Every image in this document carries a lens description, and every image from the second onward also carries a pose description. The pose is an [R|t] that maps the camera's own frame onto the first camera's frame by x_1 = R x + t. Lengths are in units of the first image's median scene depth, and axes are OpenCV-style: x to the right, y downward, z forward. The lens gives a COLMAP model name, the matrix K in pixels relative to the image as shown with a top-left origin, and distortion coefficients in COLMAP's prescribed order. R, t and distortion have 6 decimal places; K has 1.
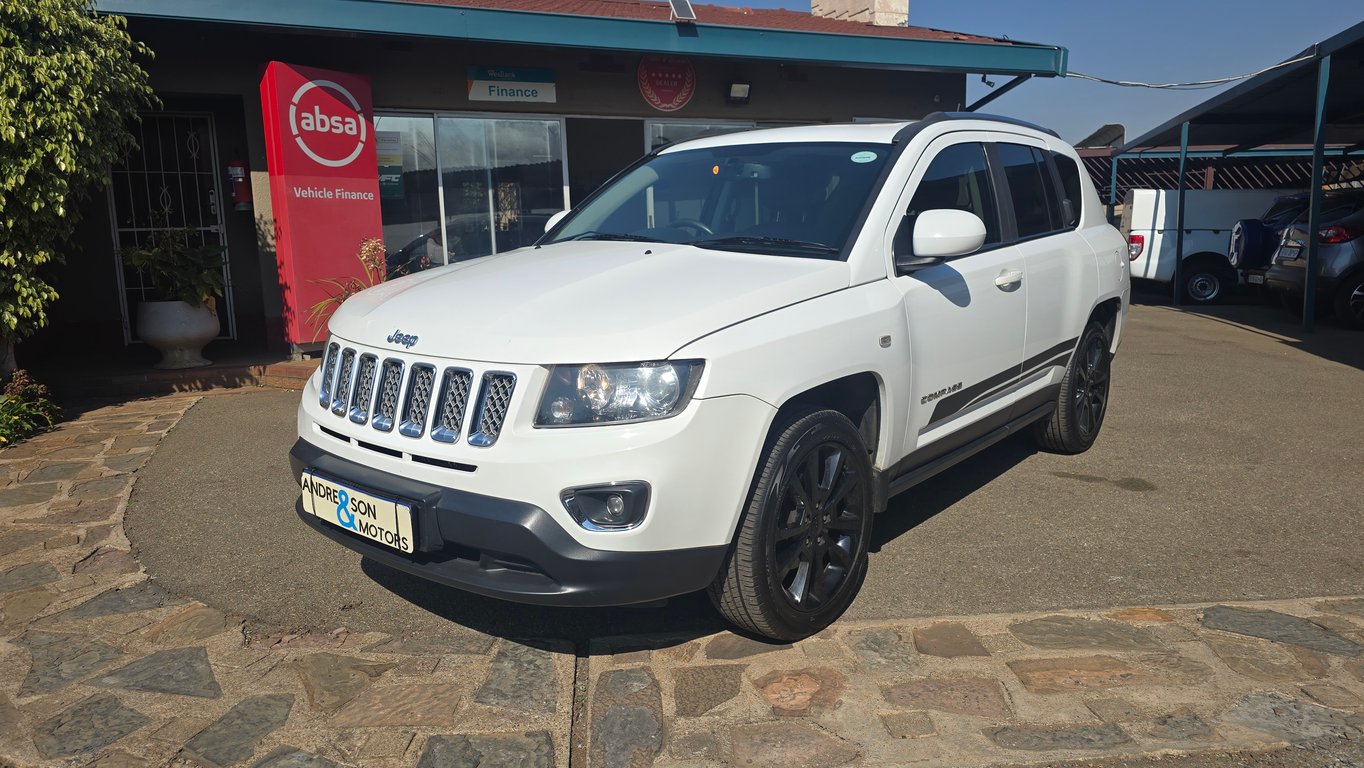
lens RADIAL K [[906.7, 0, 682.0], [0, 906.7, 384.0], [0, 0, 1]] dist [0.059694, -0.050575]
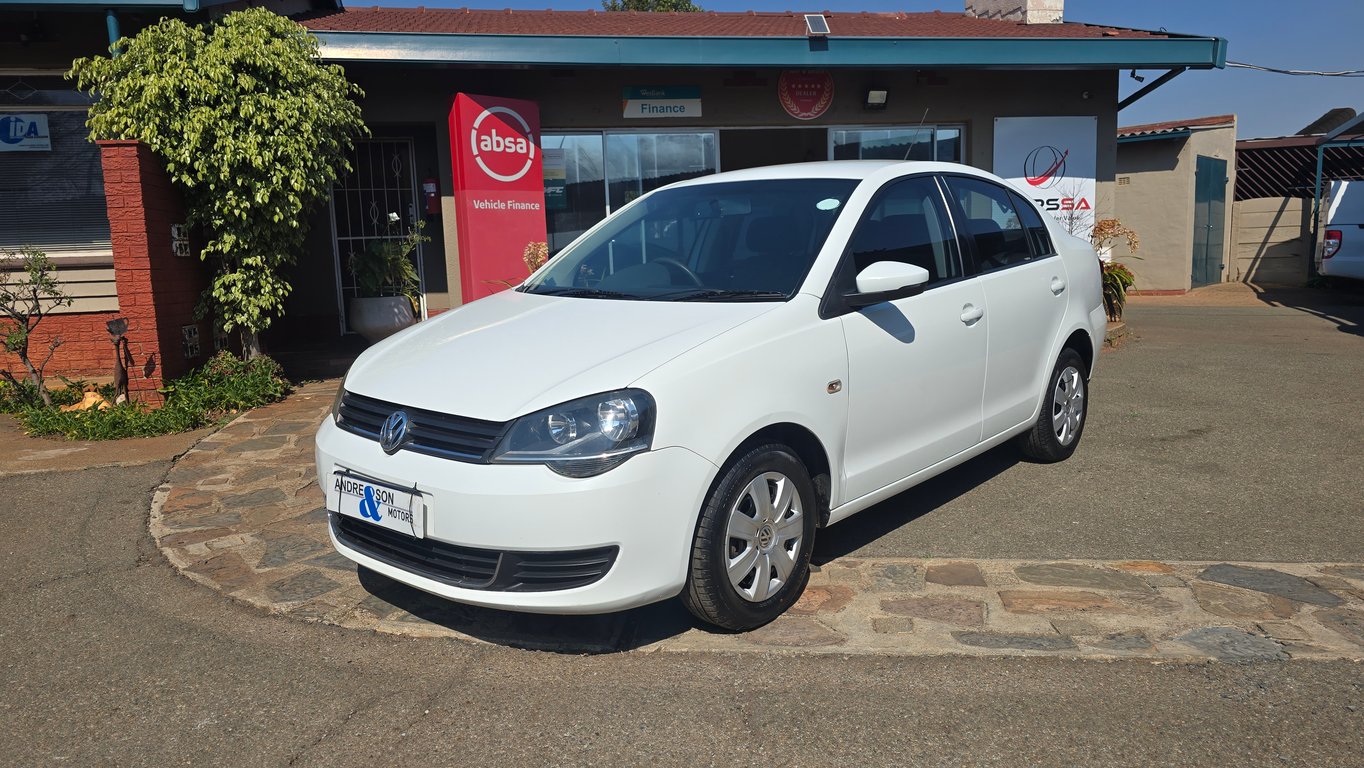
lens RADIAL K [[899.7, 0, 677.8], [0, 899.7, 382.8], [0, 0, 1]] dist [0.061402, -0.053085]
pose [[0.981425, 0.019015, -0.190904, 0.090361], [-0.019618, 0.999807, -0.001269, 0.023445], [0.190843, 0.004991, 0.981608, -0.128591]]
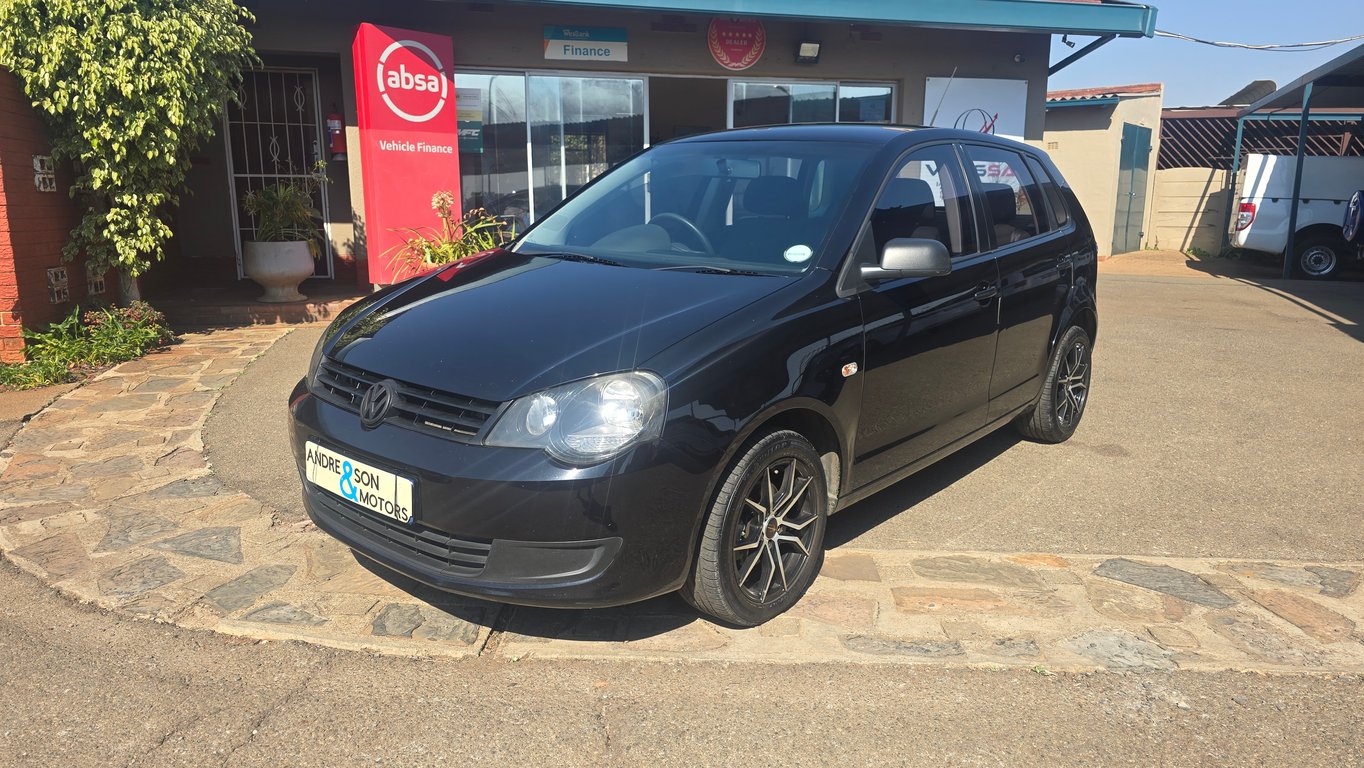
lens RADIAL K [[901.7, 0, 673.6], [0, 901.7, 385.3], [0, 0, 1]] dist [0.055889, -0.045164]
pose [[0.991387, 0.051979, -0.120208, 0.112933], [-0.045580, 0.997424, 0.055381, 0.001117], [0.122777, -0.049425, 0.991203, -0.076260]]
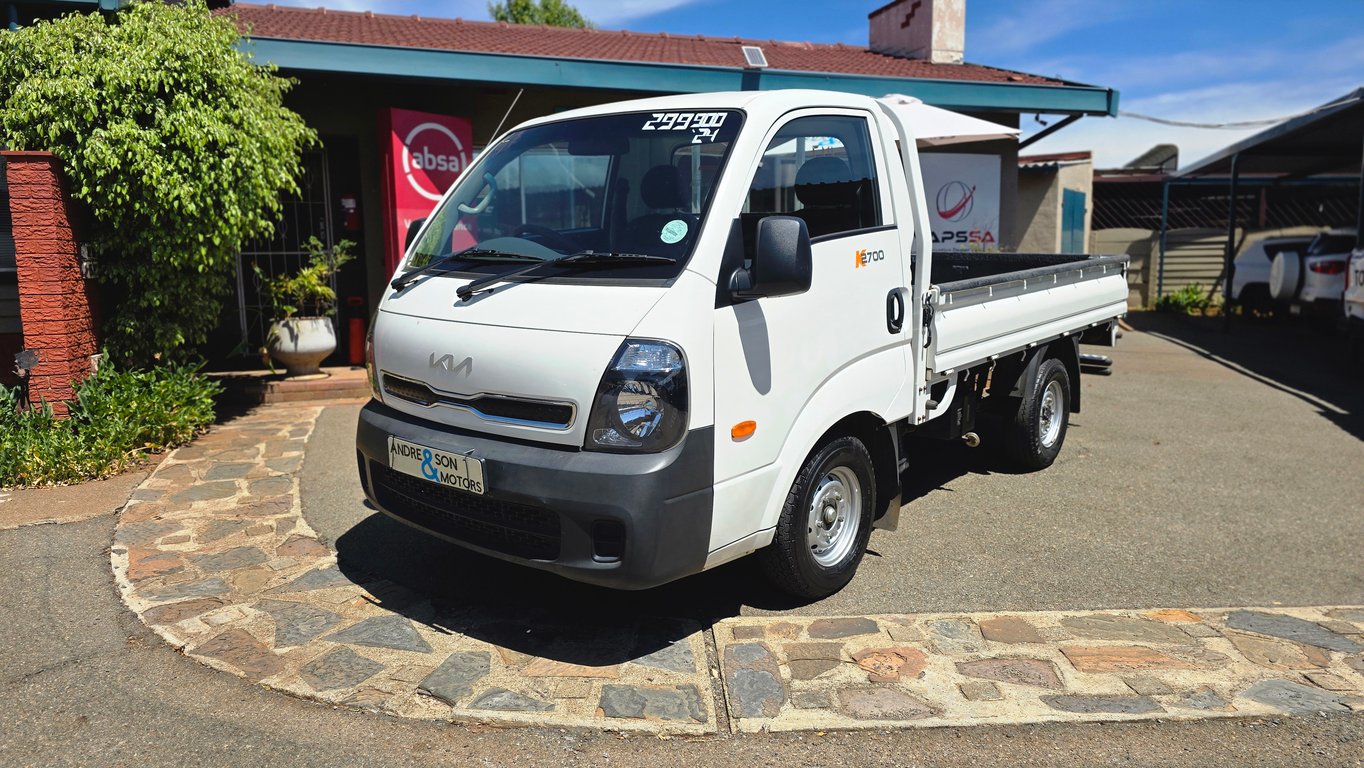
lens RADIAL K [[902.8, 0, 681.5], [0, 902.8, 380.5], [0, 0, 1]] dist [0.057360, -0.047397]
pose [[0.998756, 0.019176, -0.046033, -0.053566], [-0.019960, 0.999662, -0.016643, -0.012173], [0.045699, 0.017541, 0.998801, -0.132592]]
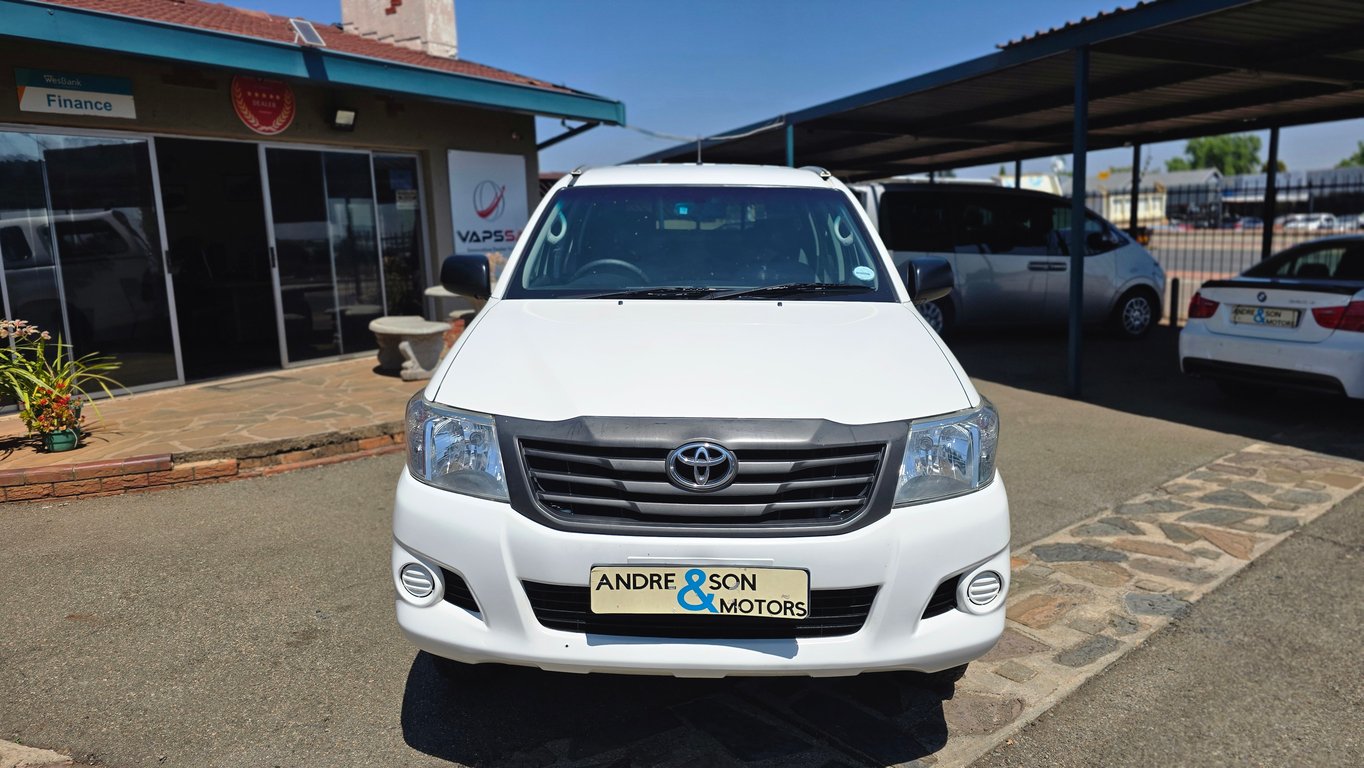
lens RADIAL K [[899.7, 0, 677.8], [0, 899.7, 382.8], [0, 0, 1]] dist [0.061402, -0.053085]
pose [[0.821036, -0.095989, 0.562749, -0.442204], [0.098174, 0.994818, 0.026453, -0.076184], [-0.562372, 0.033528, 0.826205, 0.056281]]
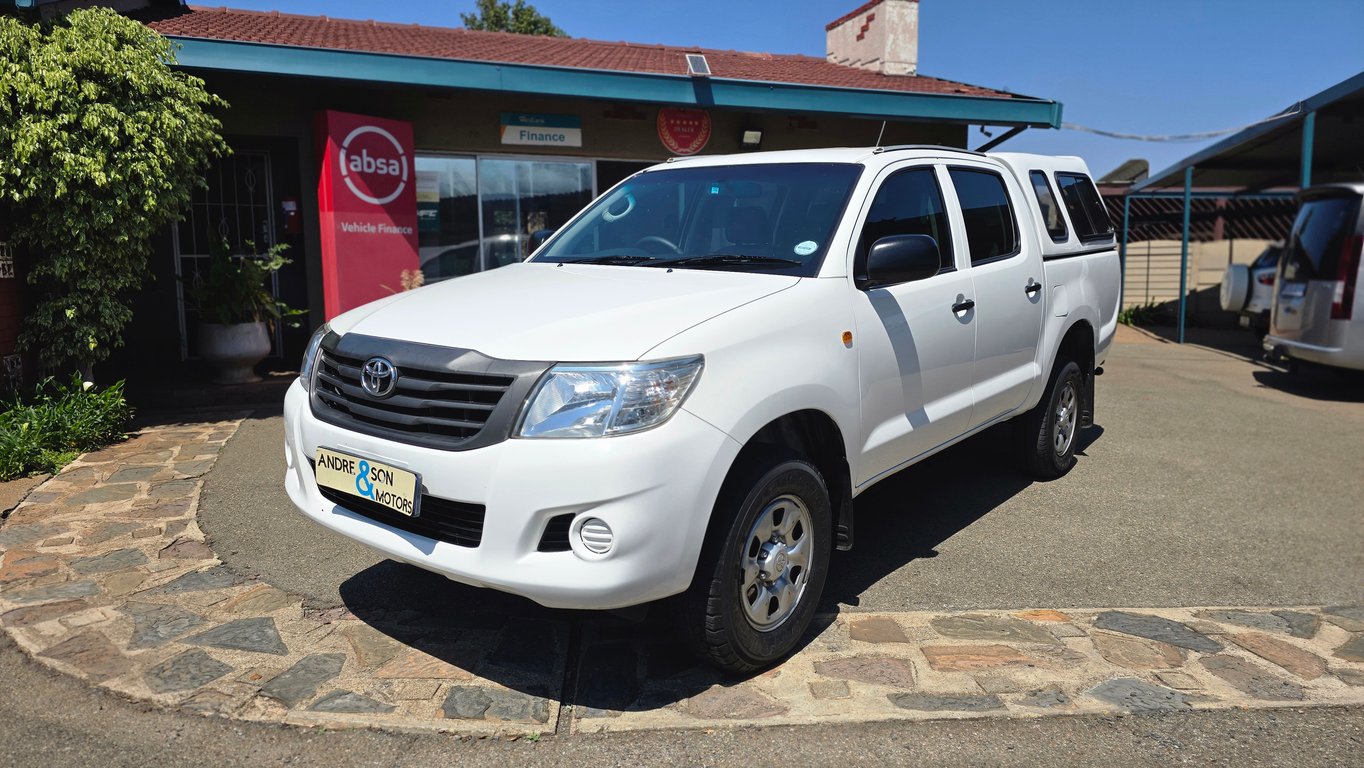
lens RADIAL K [[900.0, 0, 682.2], [0, 900.0, 381.8], [0, 0, 1]] dist [0.059901, -0.049117]
pose [[0.999383, 0.023678, -0.025947, 0.031787], [-0.024358, 0.999360, -0.026214, -0.006497], [0.025309, 0.026830, 0.999320, -0.125095]]
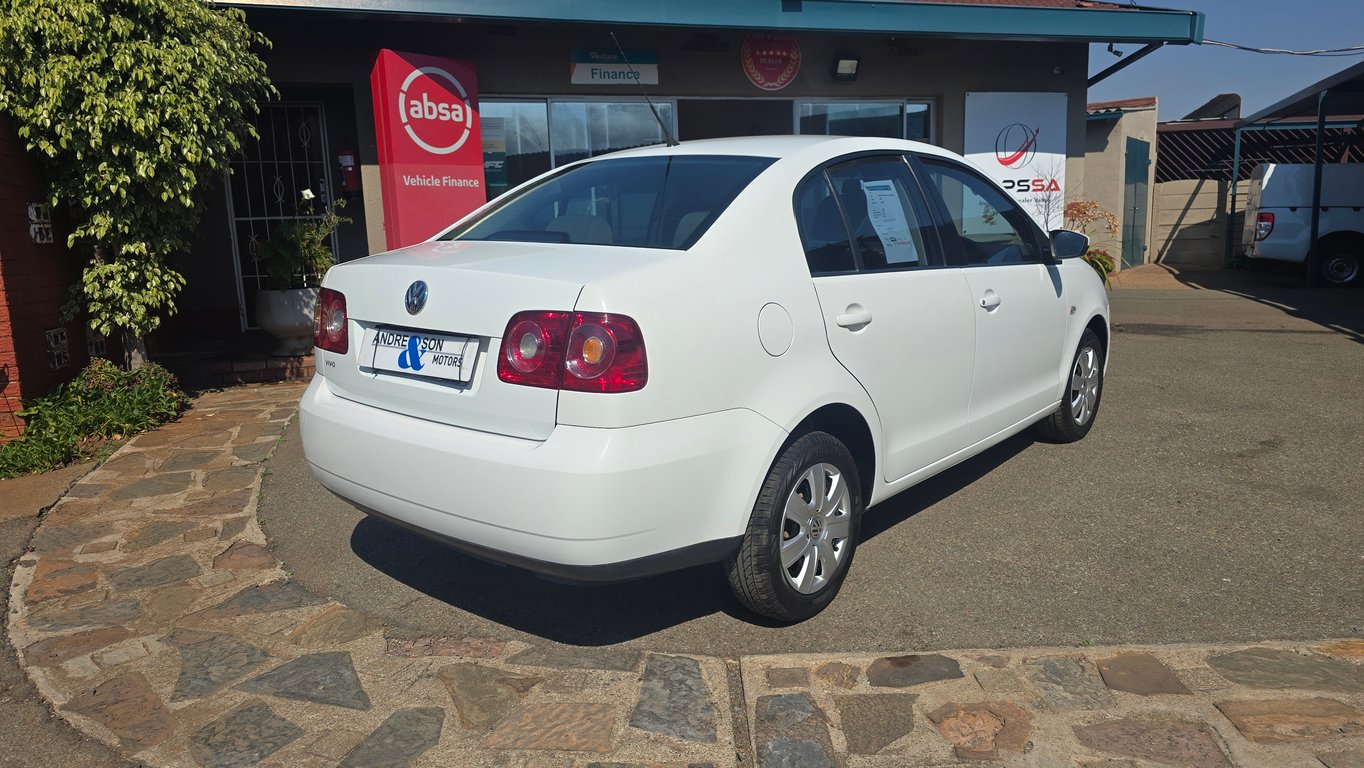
lens RADIAL K [[909.6, 0, 684.9], [0, 909.6, 386.4], [0, 0, 1]] dist [0.057297, -0.047460]
pose [[0.996336, 0.007288, -0.085215, -0.046294], [-0.005419, 0.999740, 0.022143, -0.012239], [0.085355, -0.021600, 0.996116, 0.034944]]
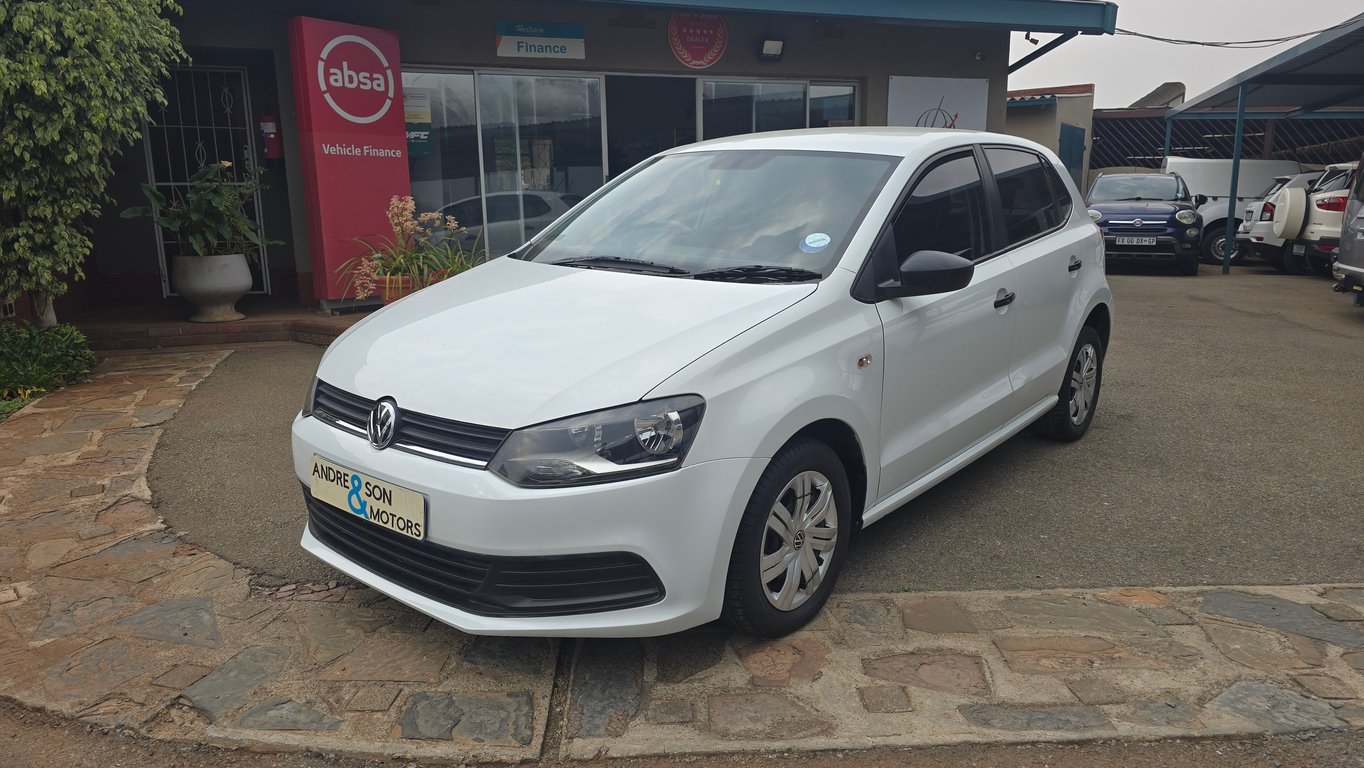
lens RADIAL K [[904.8, 0, 675.9], [0, 904.8, 391.2], [0, 0, 1]] dist [0.058799, -0.047150]
pose [[0.998693, 0.022714, -0.045796, 0.026712], [-0.020298, 0.998412, 0.052557, -0.006517], [0.046917, -0.051558, 0.997567, 0.003068]]
